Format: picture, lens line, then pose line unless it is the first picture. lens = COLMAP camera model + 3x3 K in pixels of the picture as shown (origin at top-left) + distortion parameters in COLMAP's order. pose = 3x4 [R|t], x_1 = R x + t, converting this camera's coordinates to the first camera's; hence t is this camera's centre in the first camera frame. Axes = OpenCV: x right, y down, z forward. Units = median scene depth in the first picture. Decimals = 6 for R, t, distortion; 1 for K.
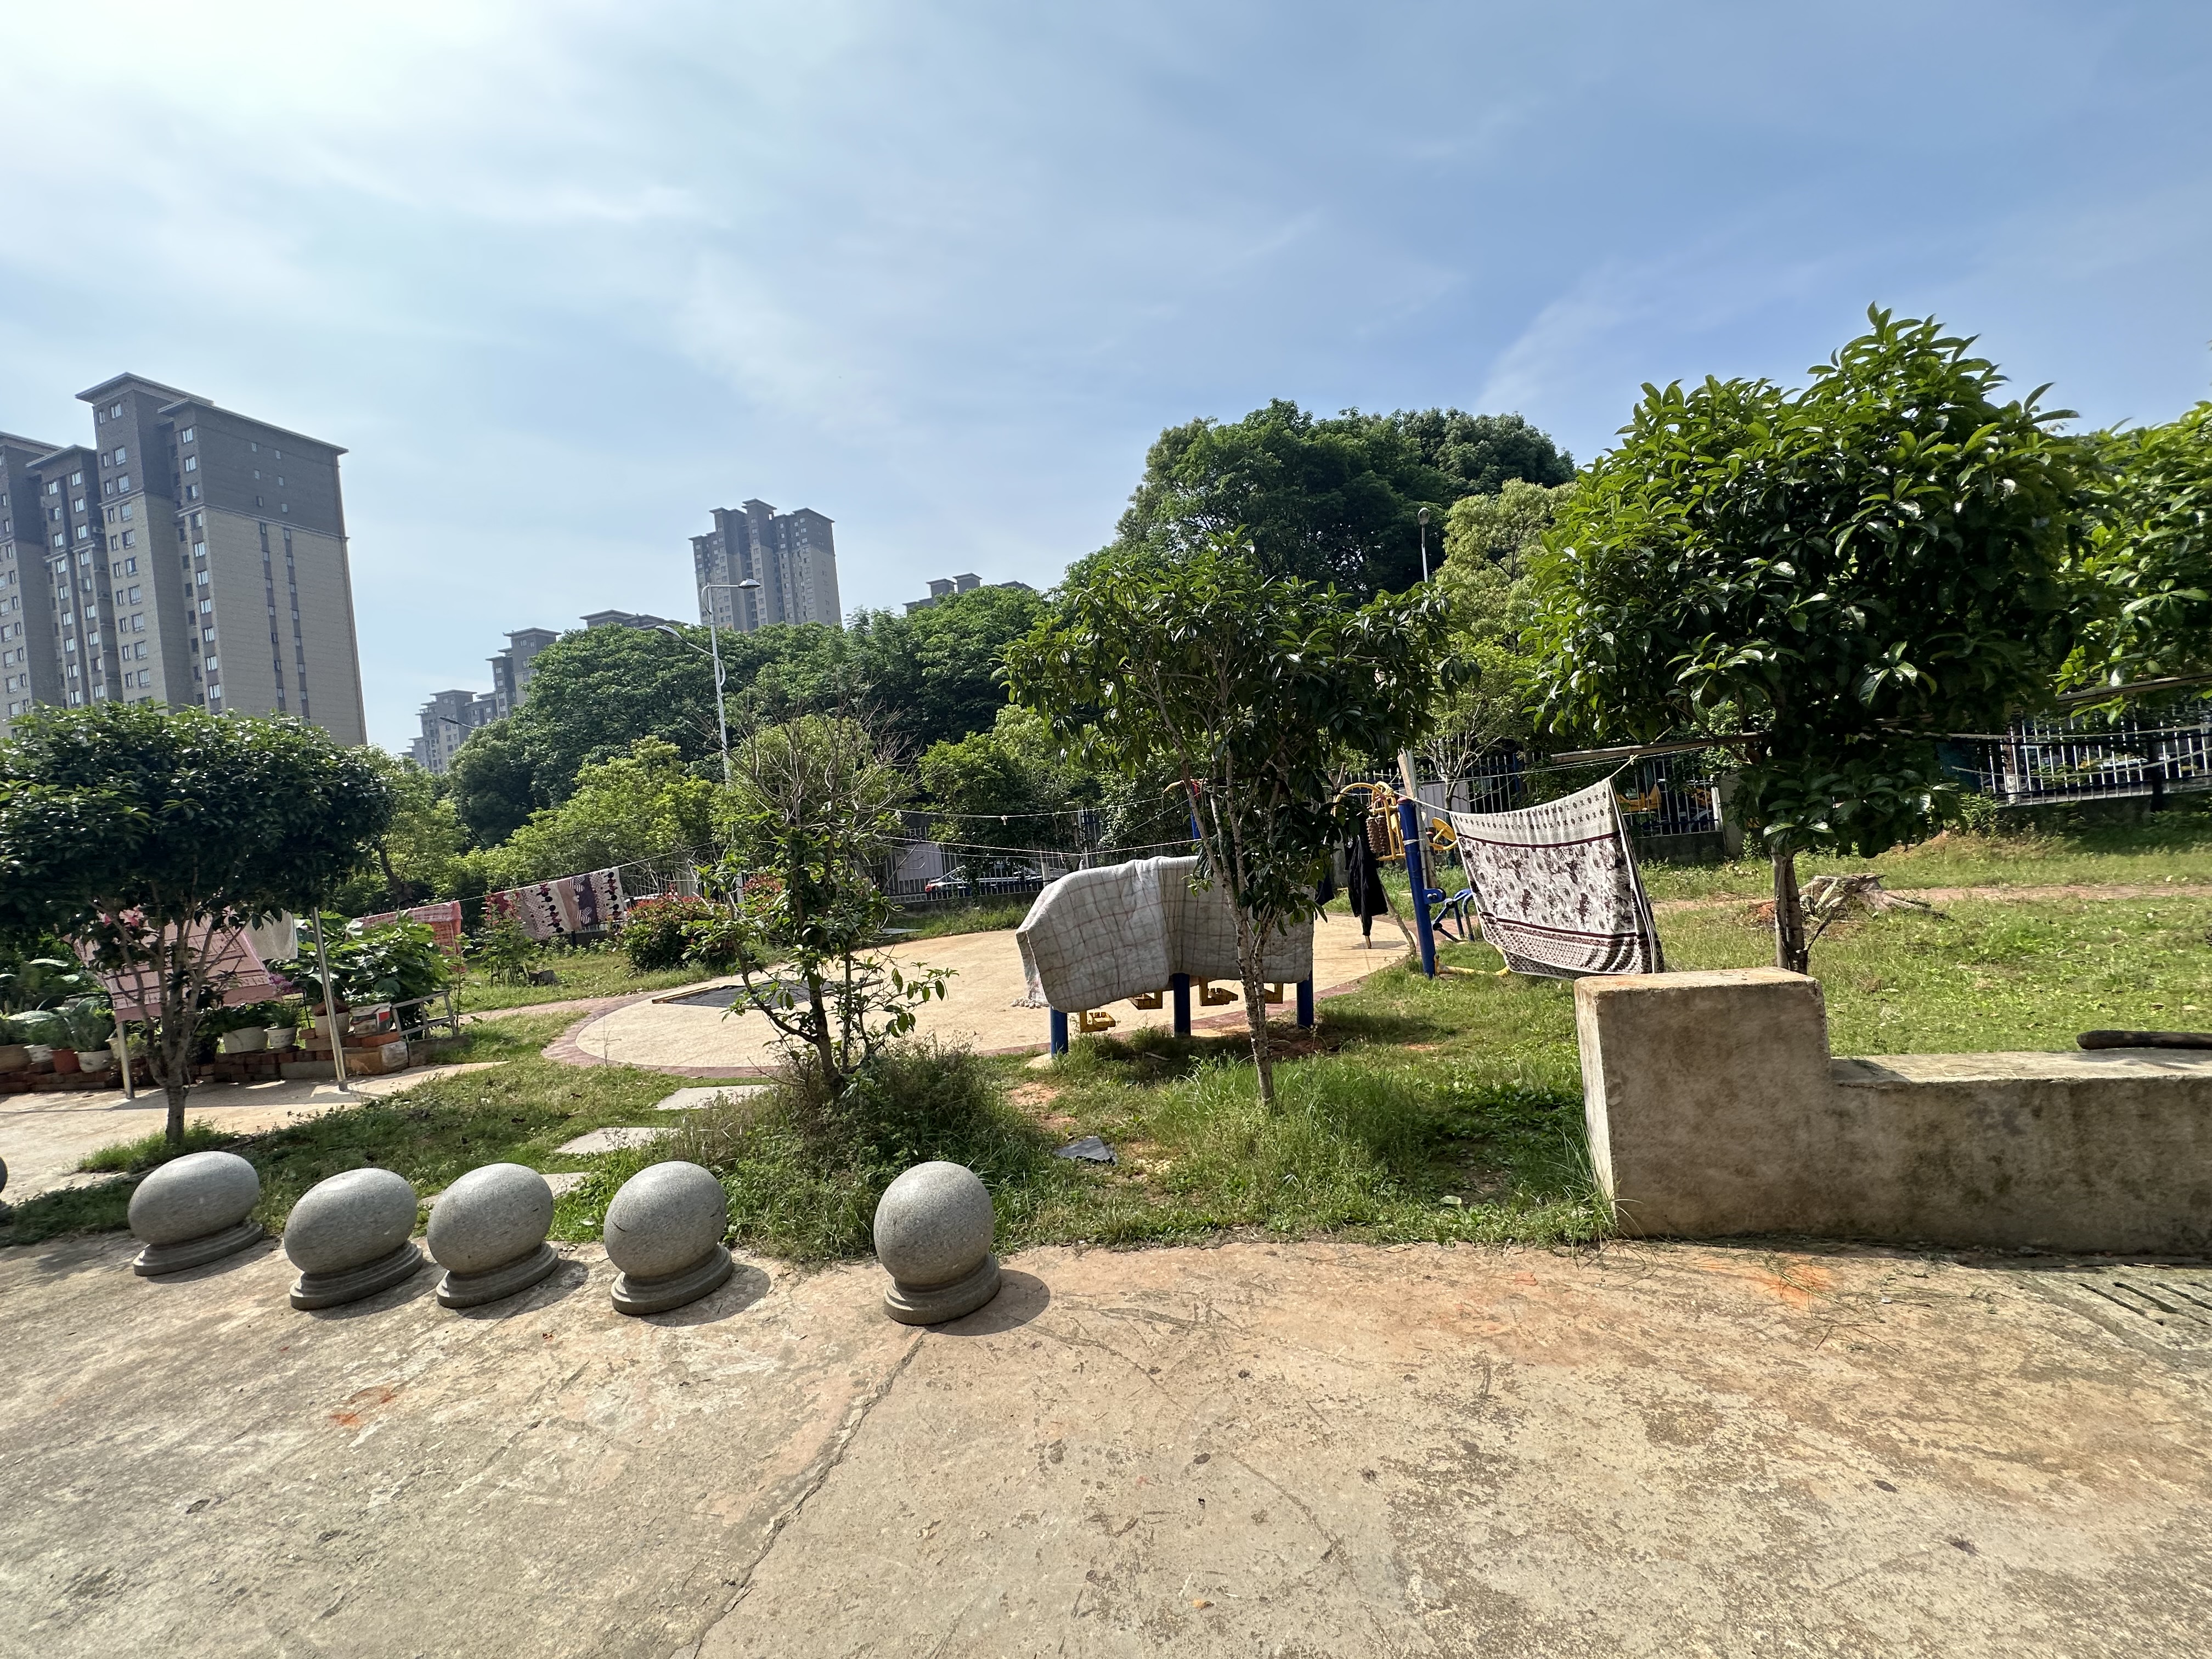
lens RADIAL K [[884.9, 0, 1096.8], [0, 884.9, 822.9], [0, 0, 1]] dist [0.000065, 0.000468]
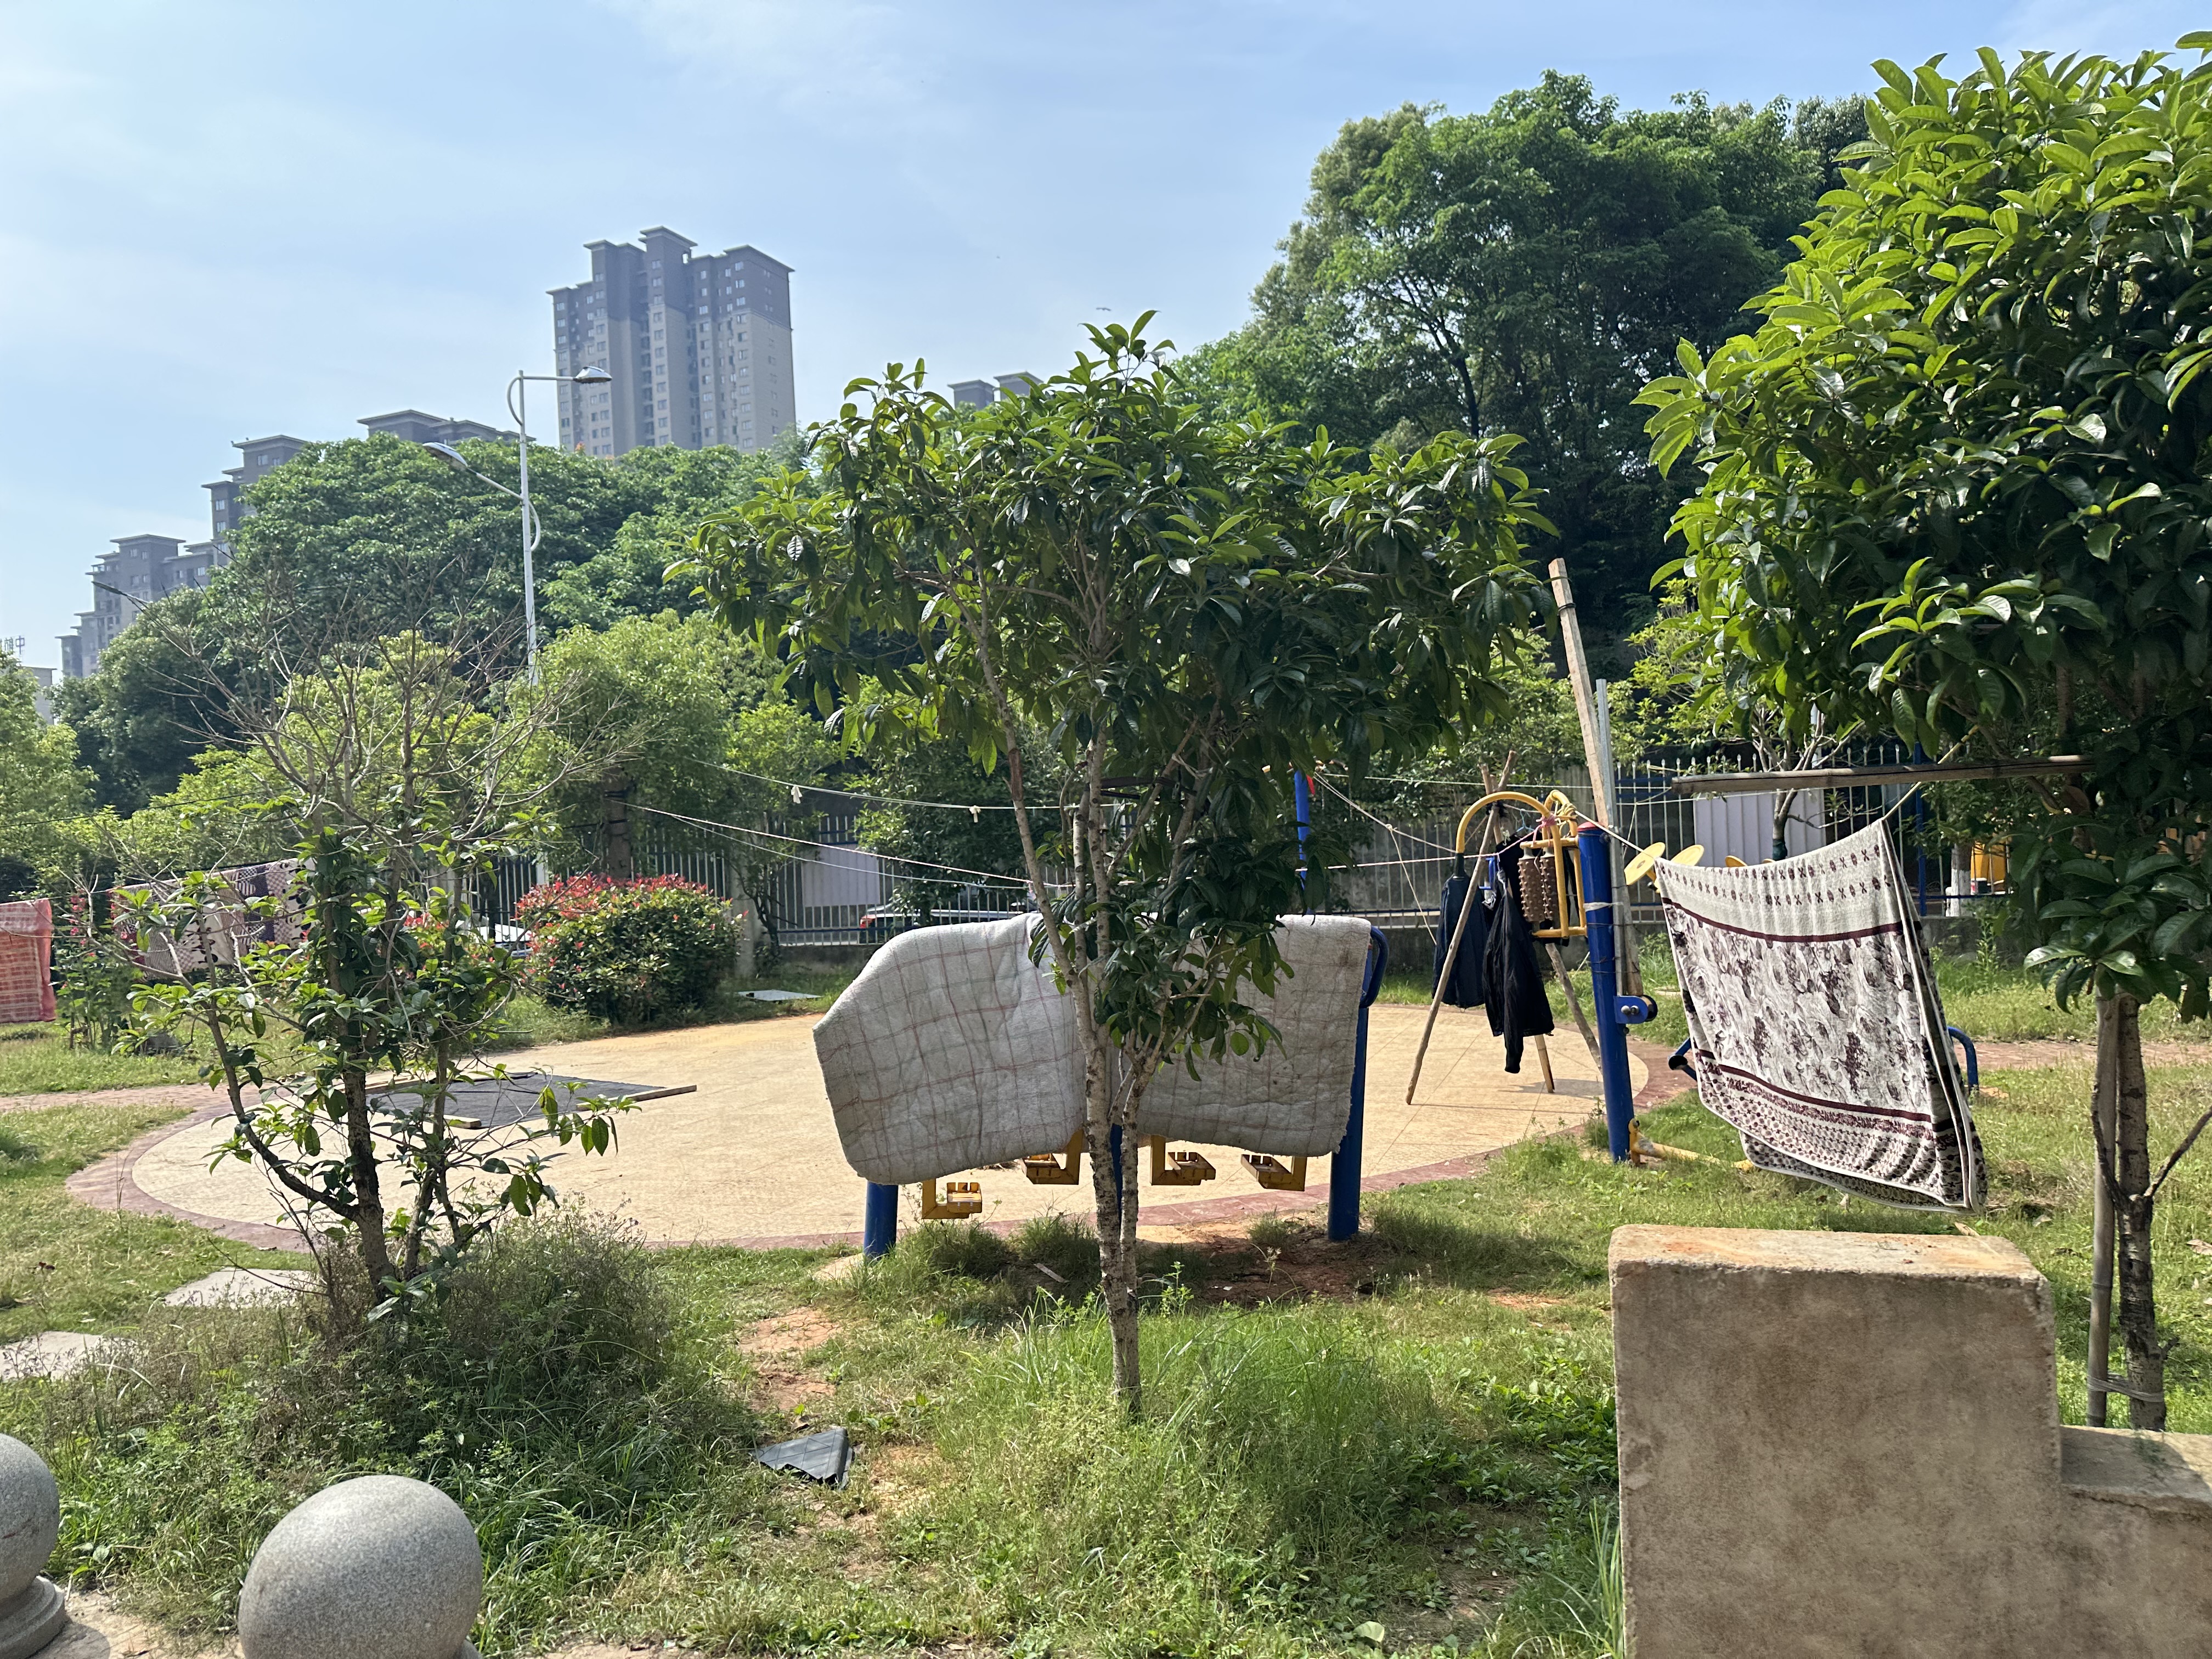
lens RADIAL K [[1548.0, 0, 1112.3], [0, 1548.0, 836.7], [0, 0, 1]] dist [0.053982, -0.061353]
pose [[0.995889, 0.057037, -0.070366, 0.141708], [-0.056130, 0.998314, 0.014806, -0.020787], [0.071092, -0.010795, 0.997411, 0.040971]]
